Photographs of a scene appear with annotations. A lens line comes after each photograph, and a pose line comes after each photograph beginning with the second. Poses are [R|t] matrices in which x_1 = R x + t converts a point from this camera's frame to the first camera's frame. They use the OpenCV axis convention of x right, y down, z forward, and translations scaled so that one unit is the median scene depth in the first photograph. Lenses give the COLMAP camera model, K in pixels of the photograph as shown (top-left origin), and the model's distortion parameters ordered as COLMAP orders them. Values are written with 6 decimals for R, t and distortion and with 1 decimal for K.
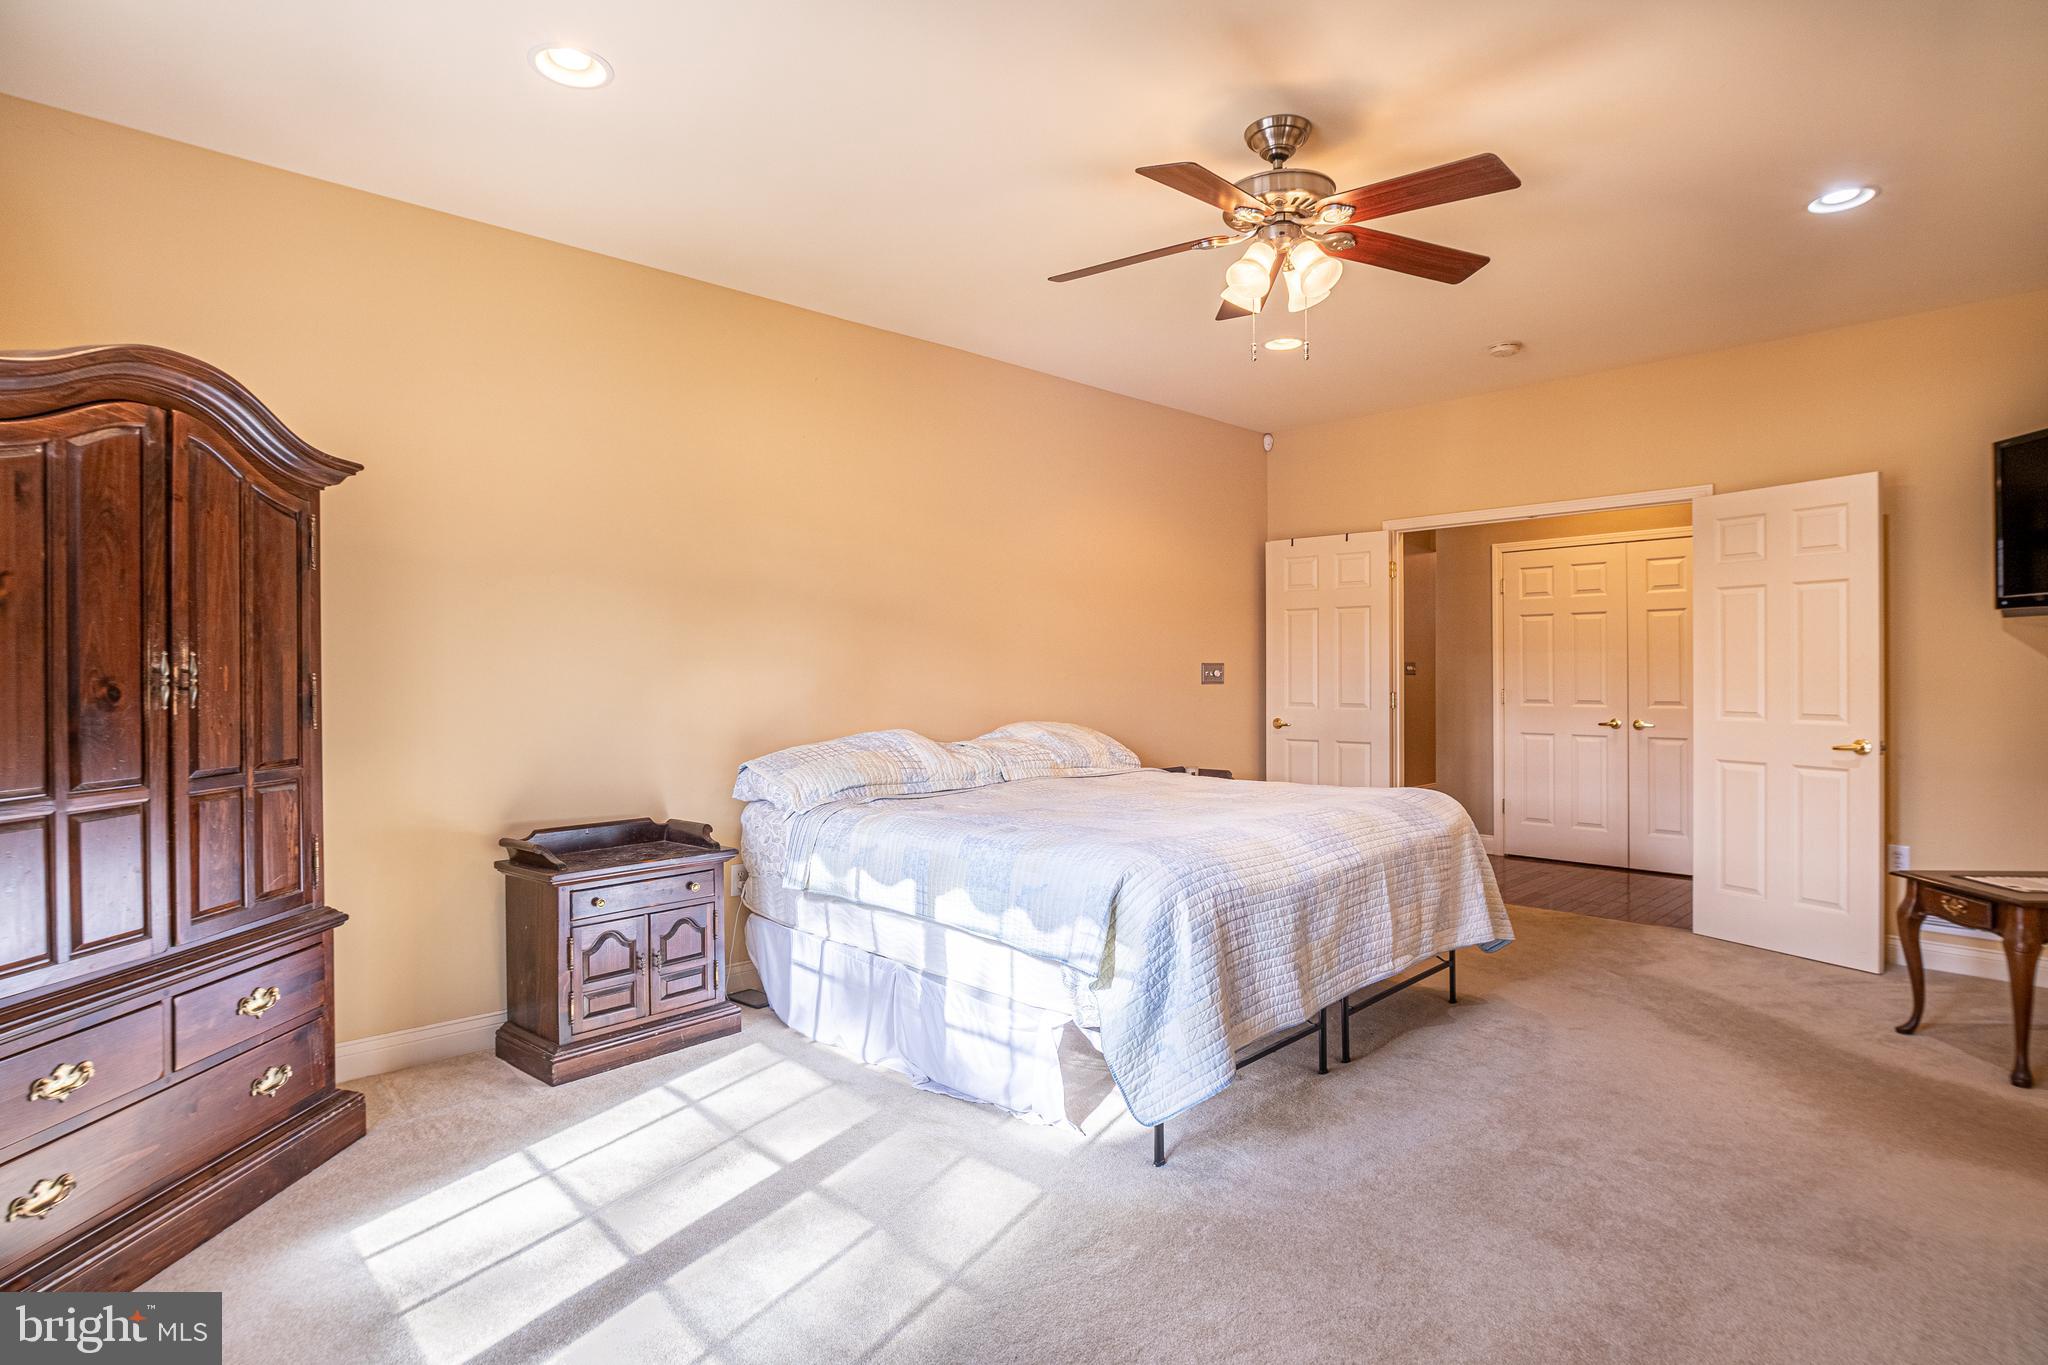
lens RADIAL K [[1043.1, 0, 1025.1], [0, 1043.1, 679.5], [0, 0, 1]] dist [-0.020228, 0.001436]
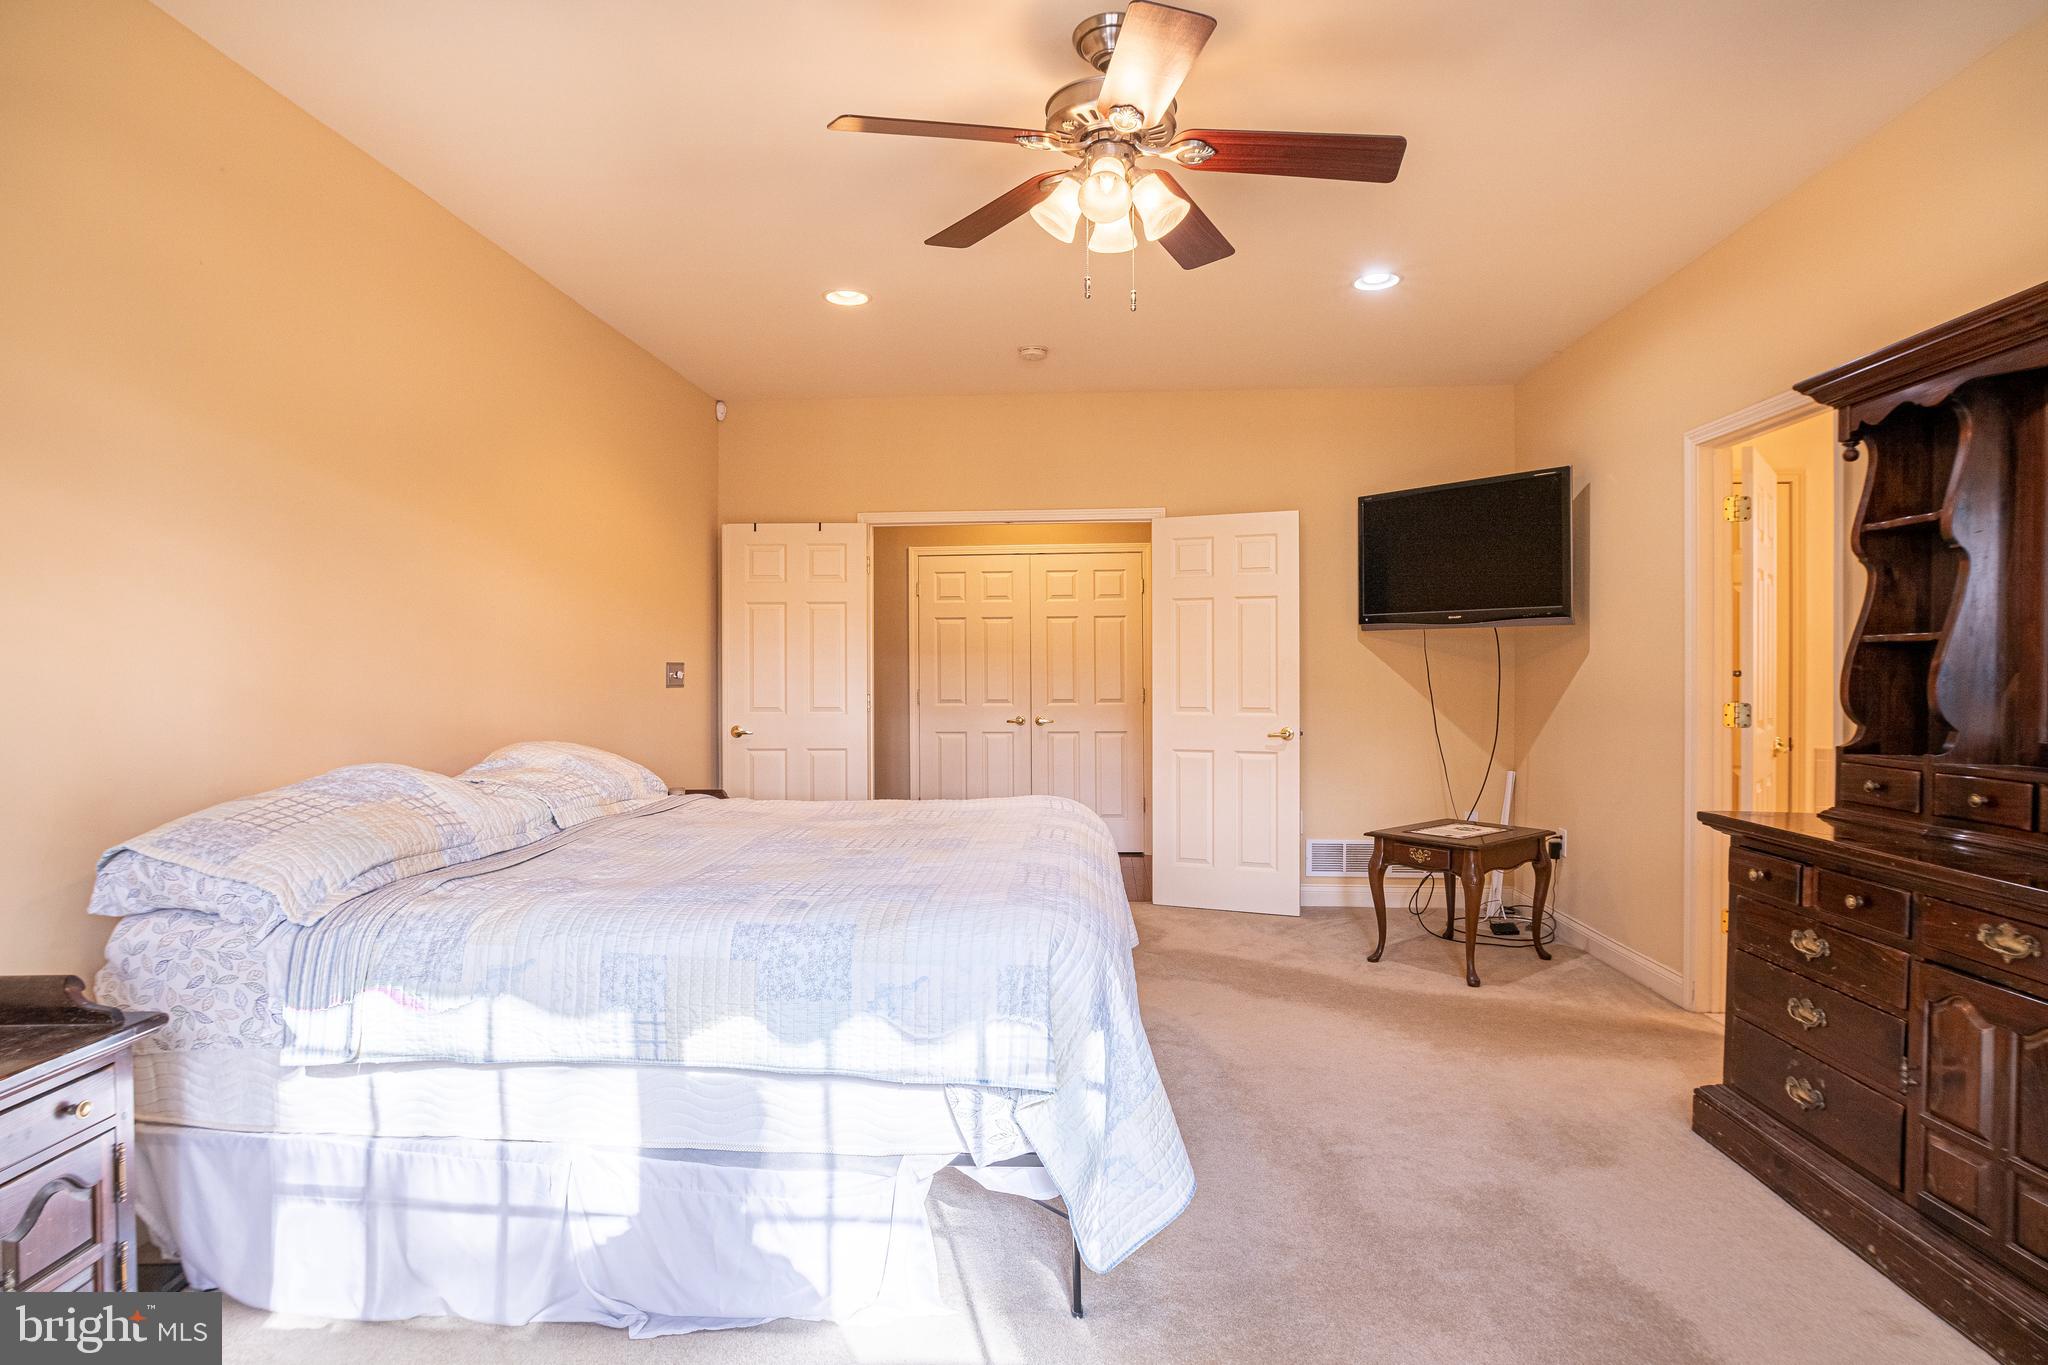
lens RADIAL K [[1043.1, 0, 1024.0], [0, 1043.1, 684.1], [0, 0, 1]] dist [-0.020228, 0.001436]
pose [[0.747048, -0.006994, 0.664733, -0.272185], [0.005879, 0.999975, 0.003914, -0.000034], [-0.664744, 0.000984, 0.747070, 0.306962]]
